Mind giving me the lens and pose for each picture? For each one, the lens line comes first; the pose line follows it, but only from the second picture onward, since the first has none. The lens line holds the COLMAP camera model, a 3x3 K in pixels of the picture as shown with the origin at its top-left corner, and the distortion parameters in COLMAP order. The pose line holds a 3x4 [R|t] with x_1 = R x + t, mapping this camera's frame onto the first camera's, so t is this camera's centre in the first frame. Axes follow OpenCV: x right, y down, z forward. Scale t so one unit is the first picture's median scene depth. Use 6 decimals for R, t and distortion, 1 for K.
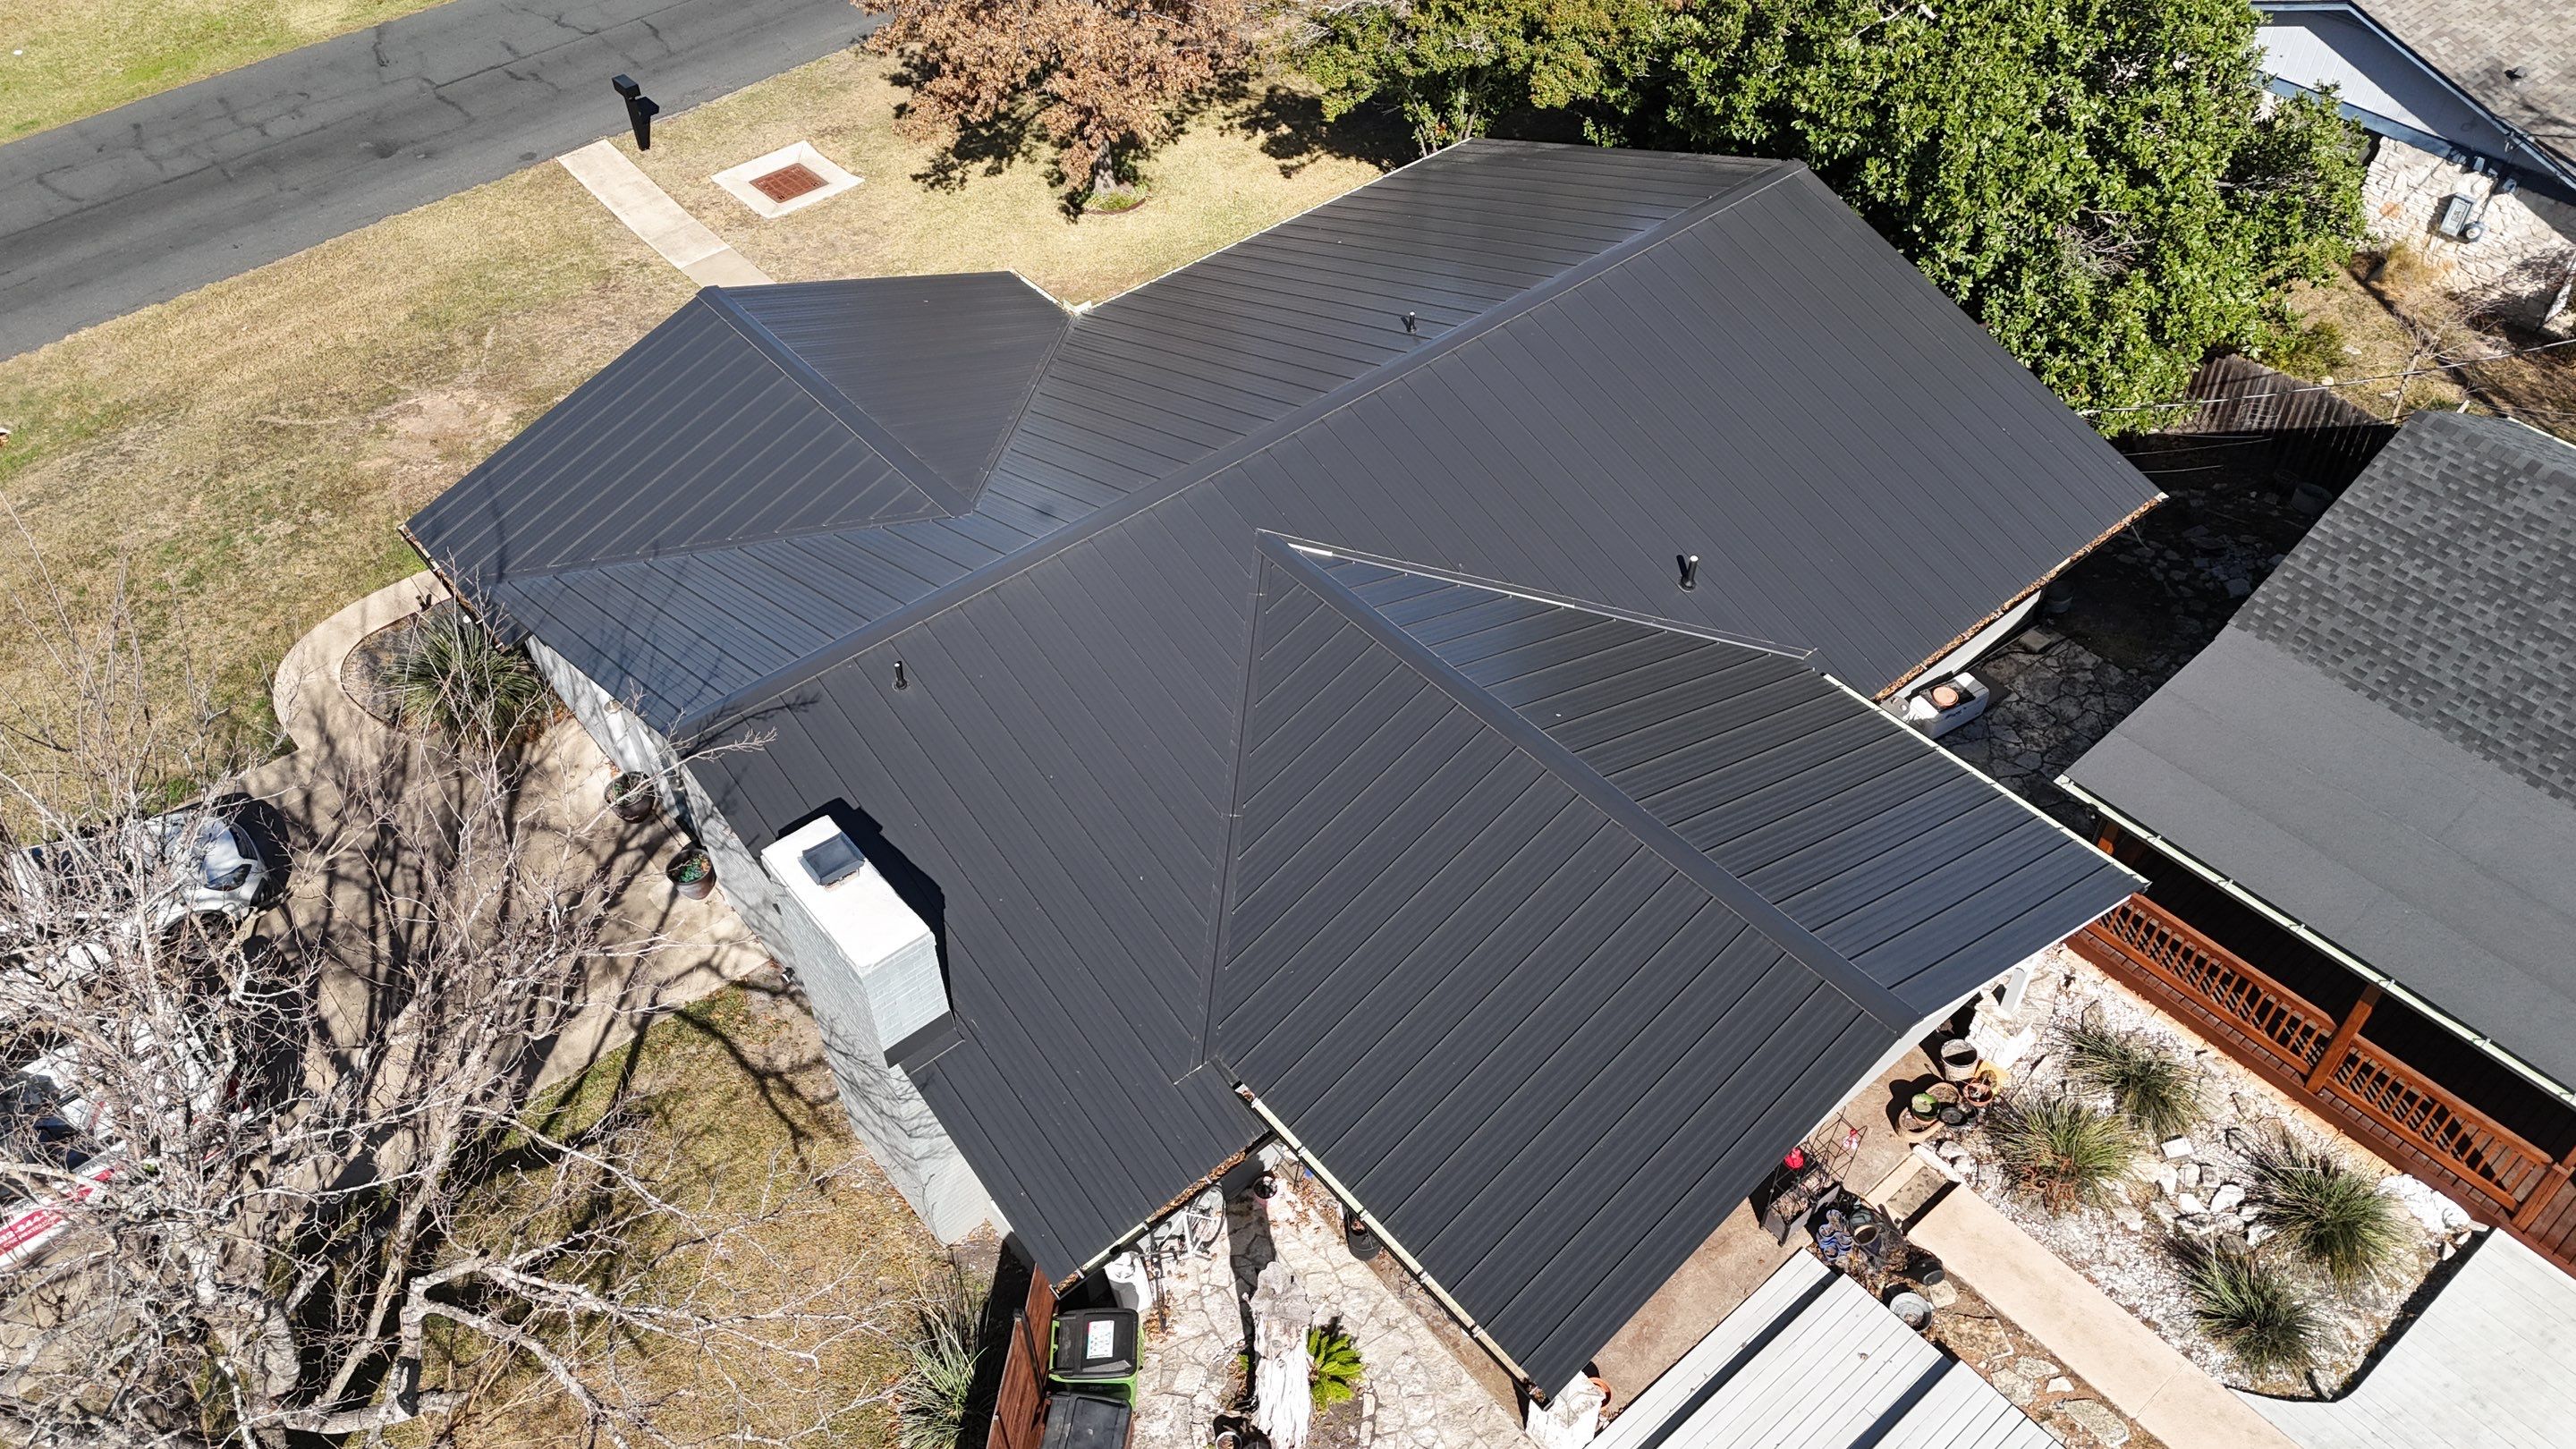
lens RADIAL K [[1899.5, 0, 1288.0], [0, 1899.5, 724.5], [0, 0, 1]] dist [0.068245, -0.051955]
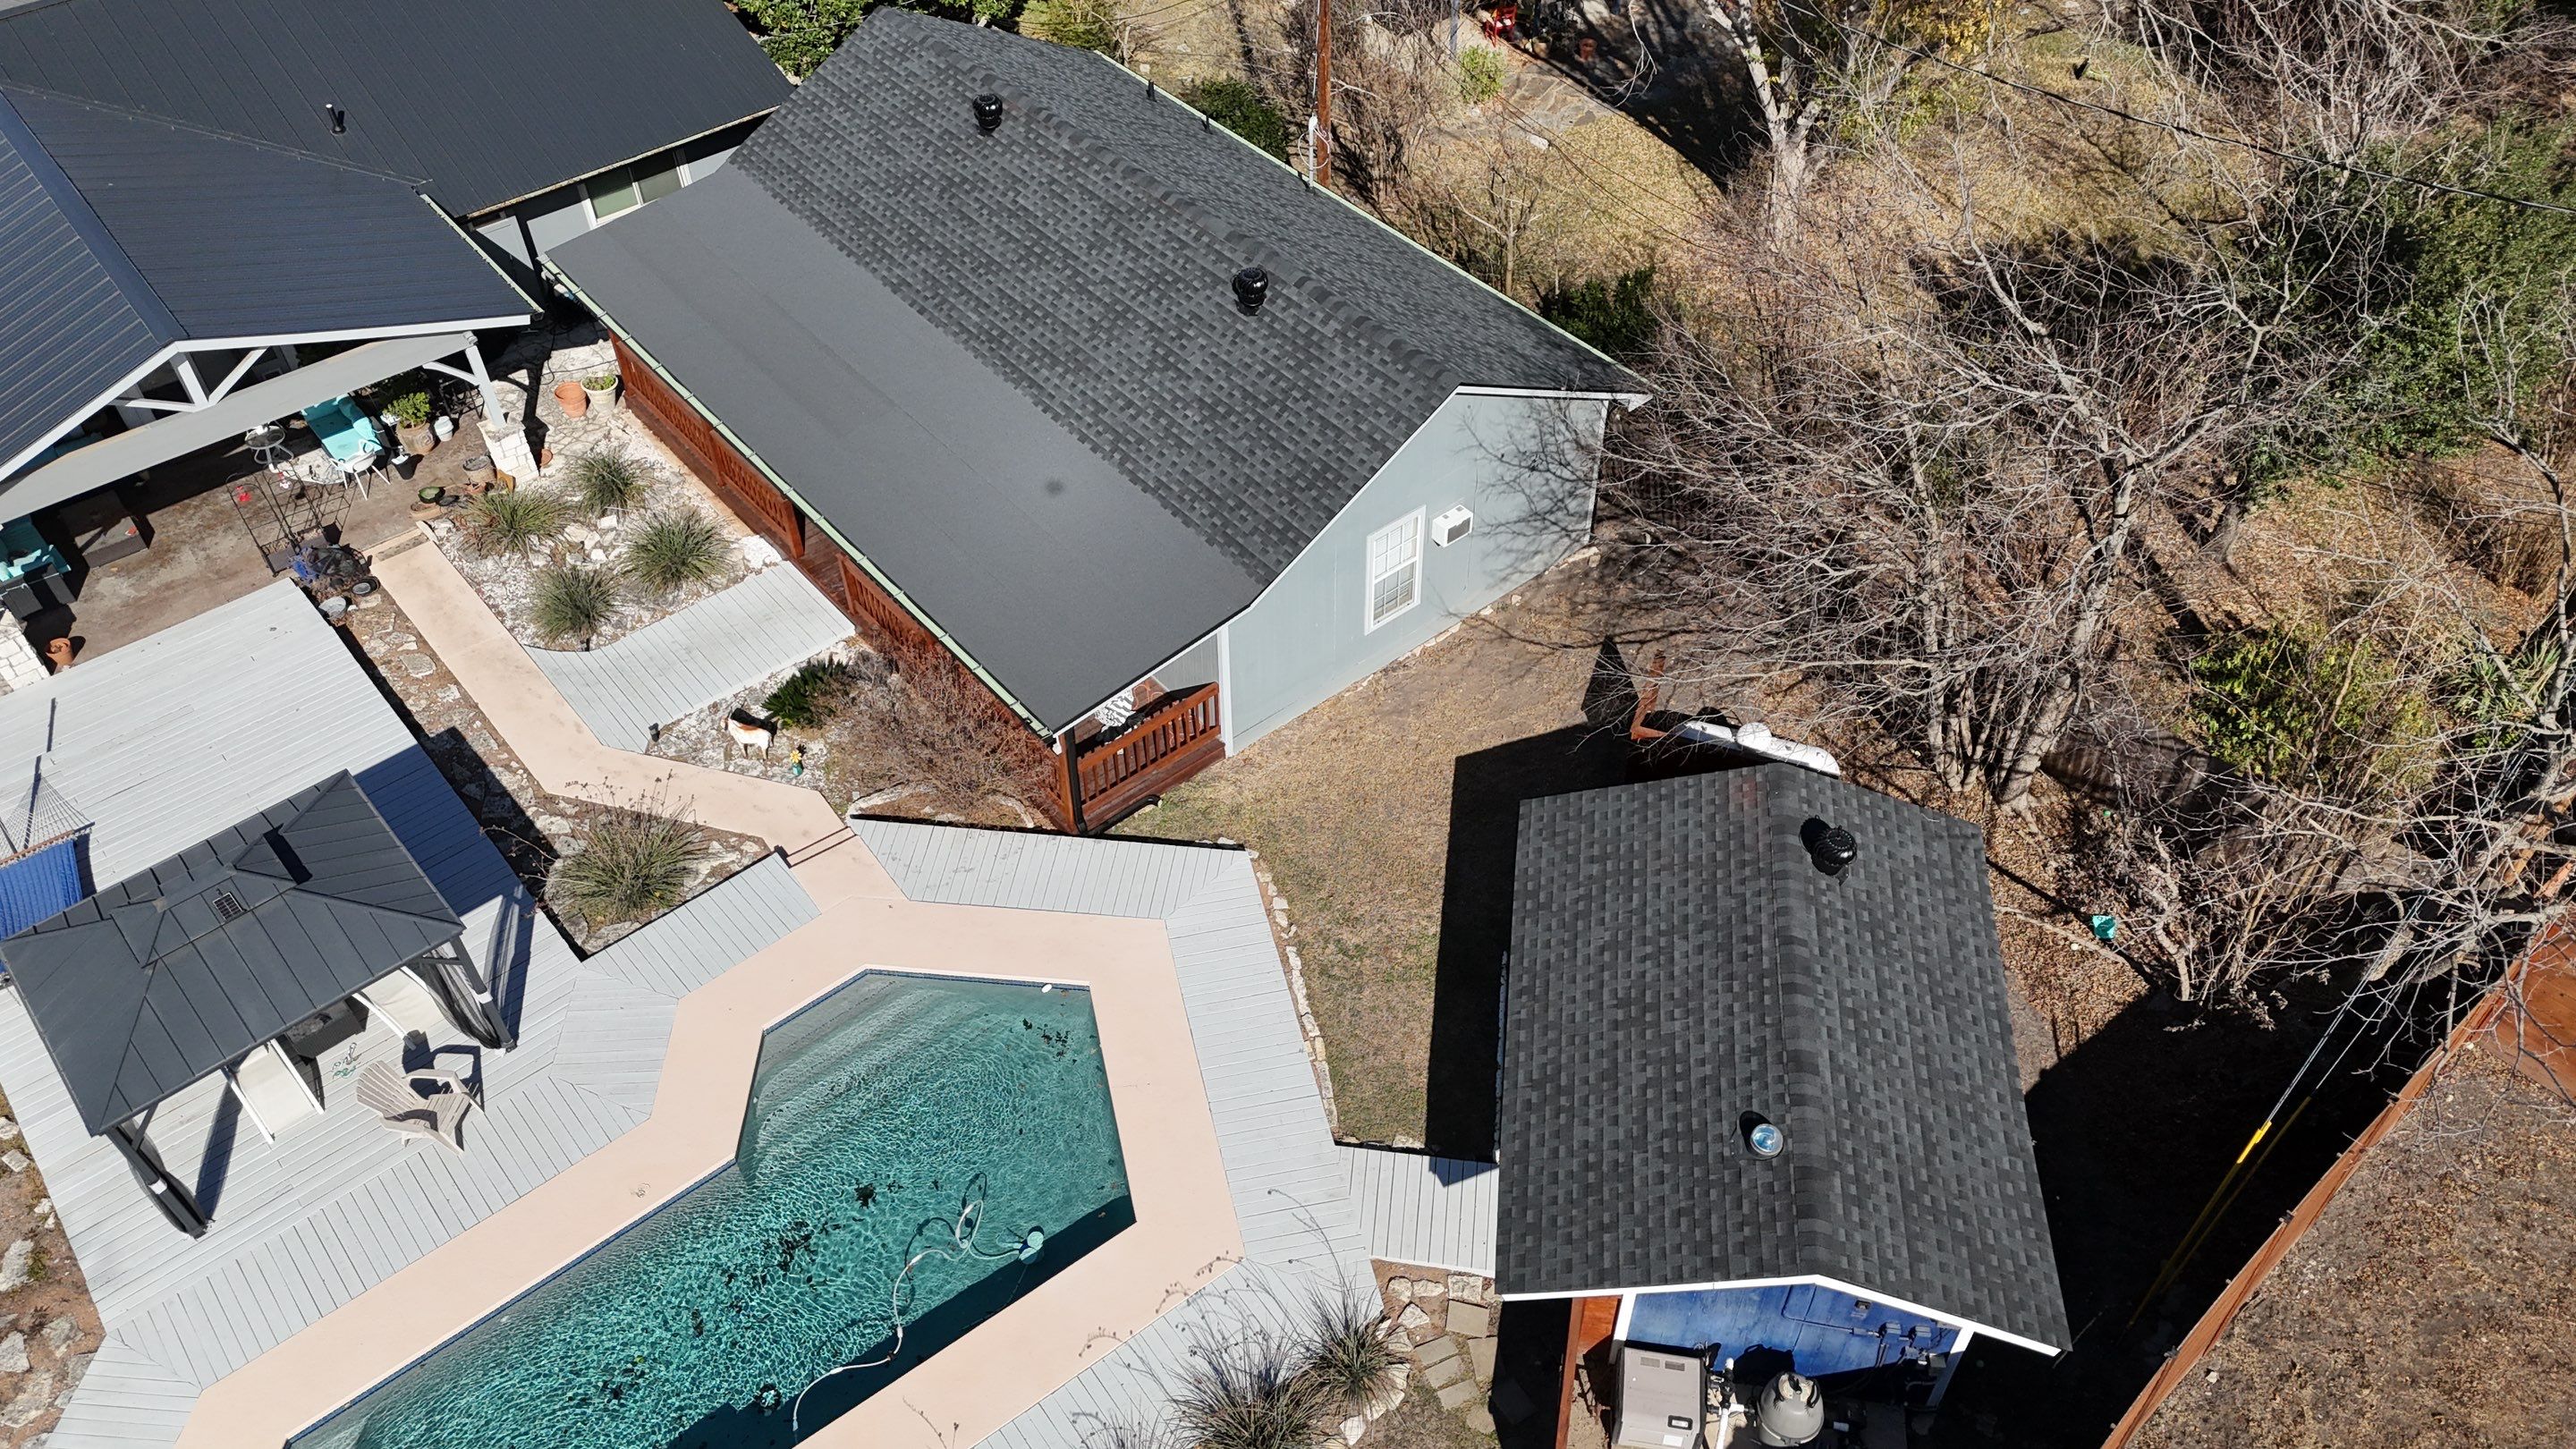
lens RADIAL K [[1899.5, 0, 1288.0], [0, 1899.5, 724.5], [0, 0, 1]] dist [0.068245, -0.051955]
pose [[0.999995, 0.003044, -0.000412, 0.789568], [-0.003034, 0.999753, 0.022021, 0.277311], [0.000479, -0.022020, 0.999757, -0.304847]]
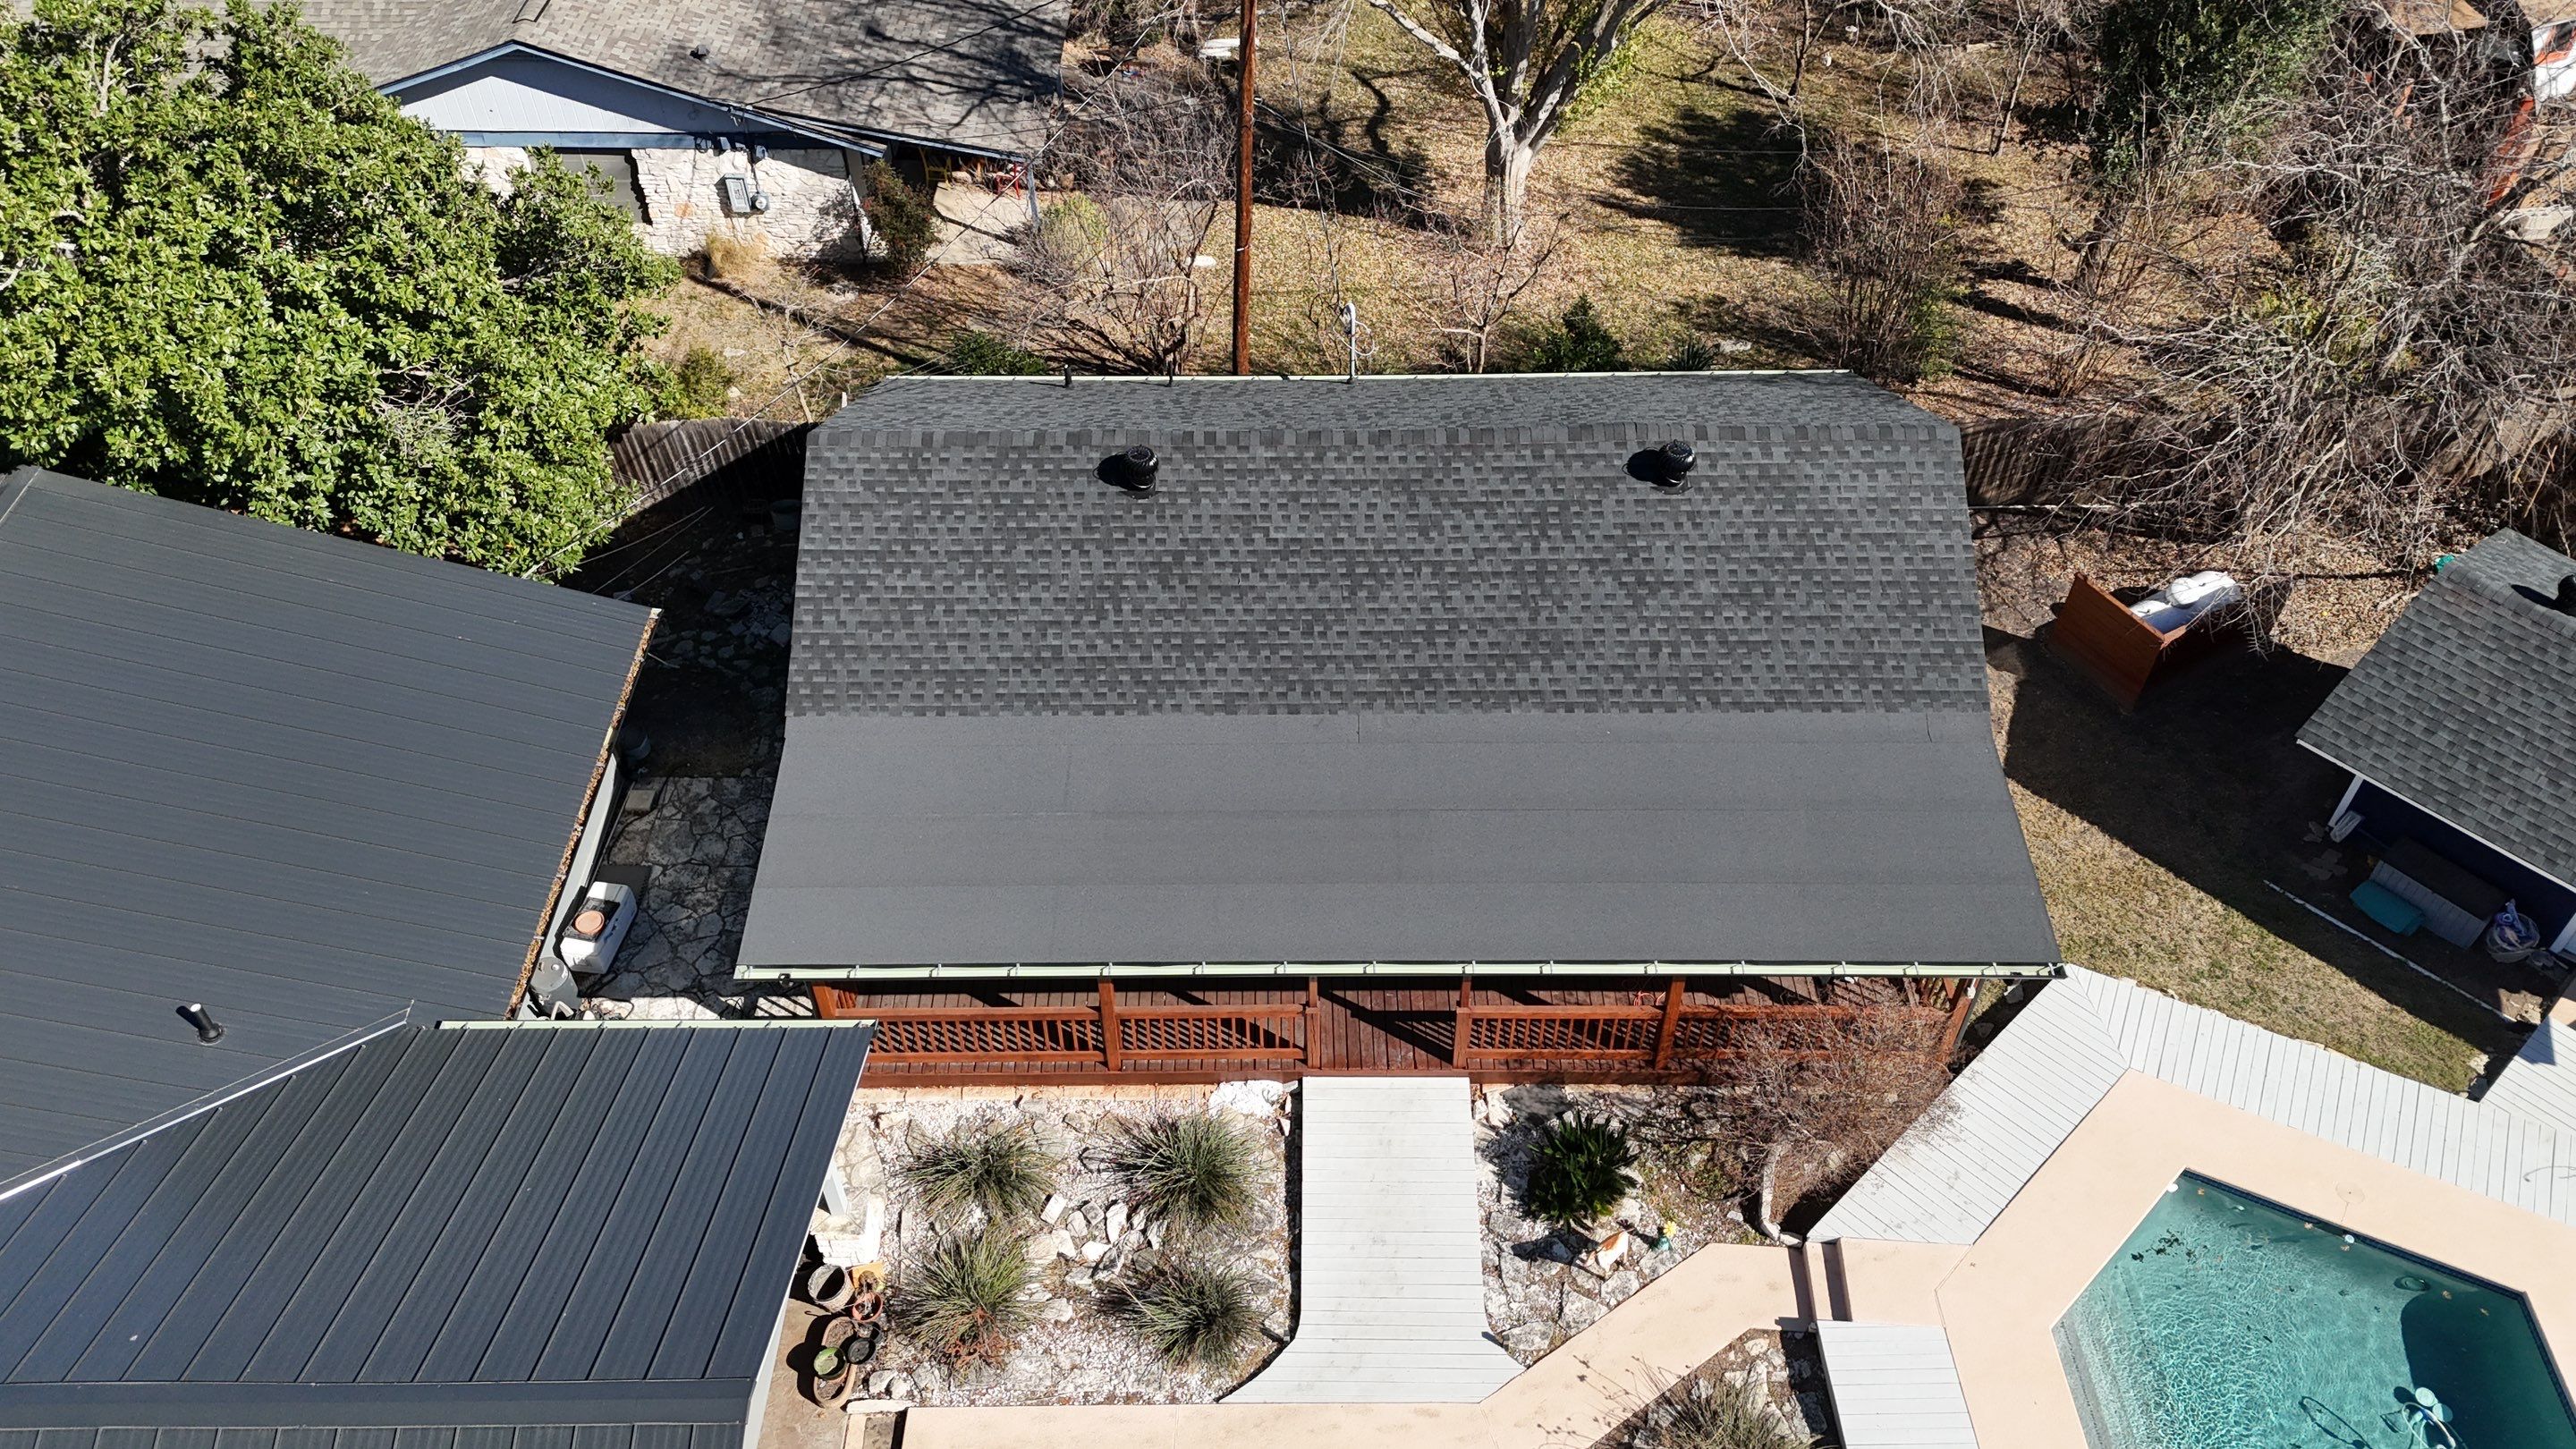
lens RADIAL K [[1899.5, 0, 1288.0], [0, 1899.5, 724.5], [0, 0, 1]] dist [0.068245, -0.051955]
pose [[0.646808, -0.537588, 0.540961, 0.123070], [0.534001, 0.825658, 0.182024, -0.079470], [-0.544502, 0.171139, 0.821114, 0.083726]]
